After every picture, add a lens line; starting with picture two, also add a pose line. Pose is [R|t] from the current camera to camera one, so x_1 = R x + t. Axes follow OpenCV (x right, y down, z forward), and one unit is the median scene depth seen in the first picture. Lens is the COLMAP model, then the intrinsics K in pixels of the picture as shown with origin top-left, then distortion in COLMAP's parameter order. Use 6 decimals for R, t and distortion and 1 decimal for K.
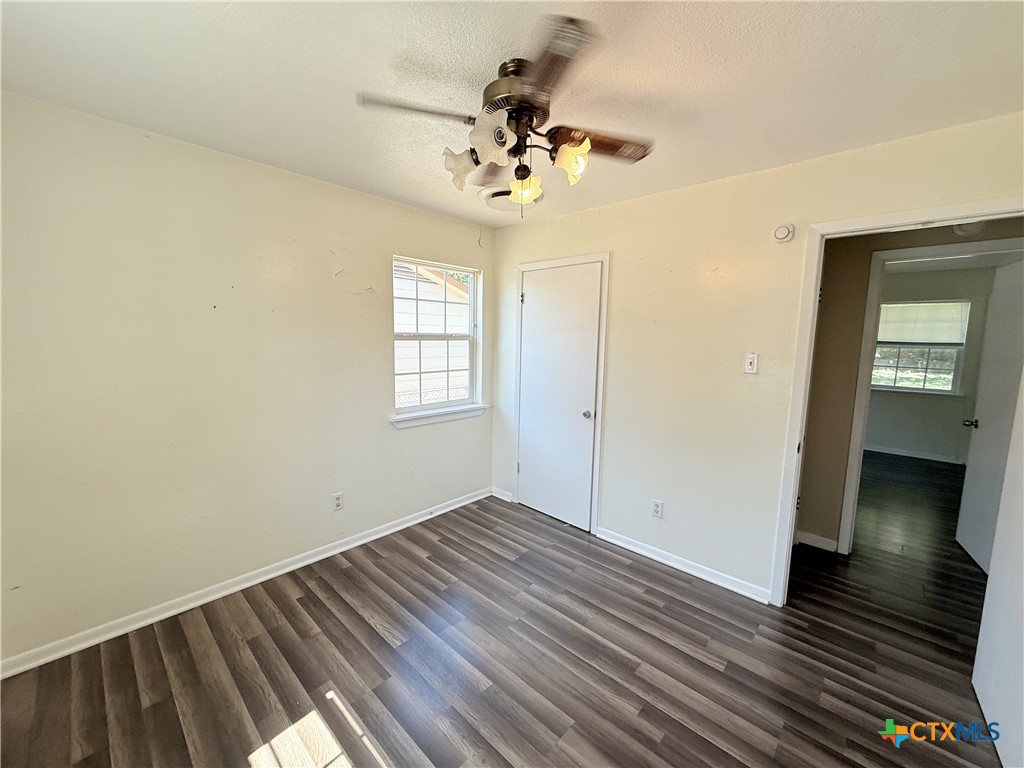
lens RADIAL K [[407.5, 0, 508.8], [0, 407.5, 382.8], [0, 0, 1]] dist [0.000435, -0.000056]
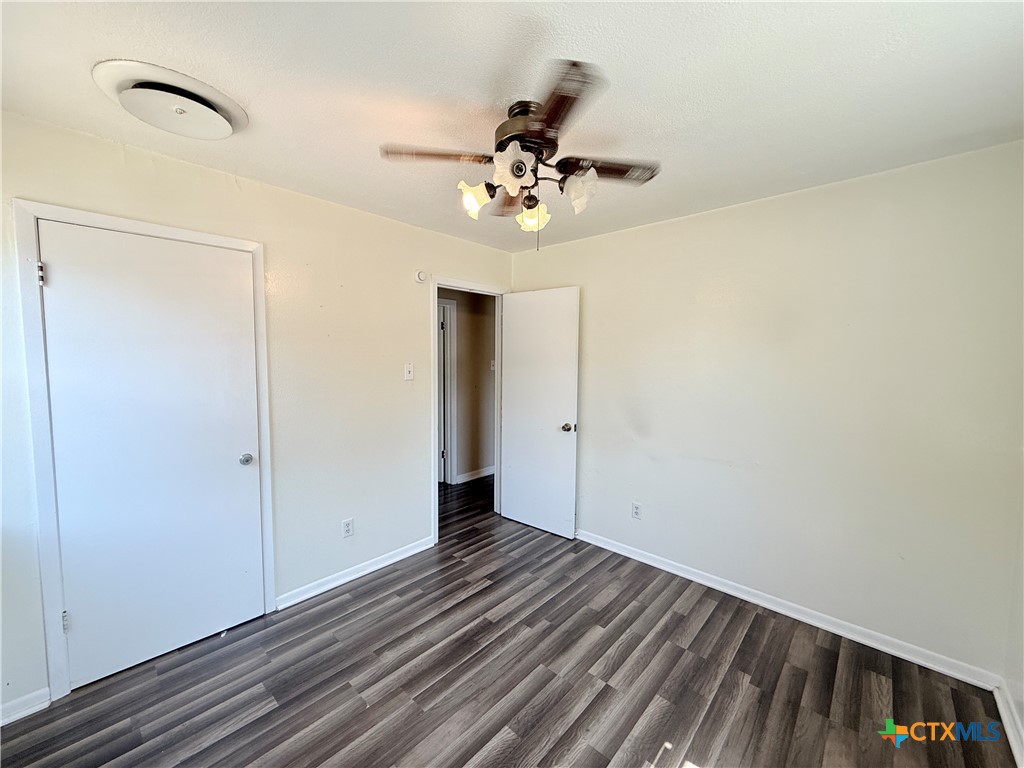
lens RADIAL K [[407.5, 0, 506.4], [0, 407.5, 386.1], [0, 0, 1]] dist [0.000435, -0.000056]
pose [[-0.005239, -0.096558, 0.995314, -0.699951], [0.105989, 0.989667, 0.096568, -0.098157], [-0.994354, 0.105998, 0.005049, 0.712343]]
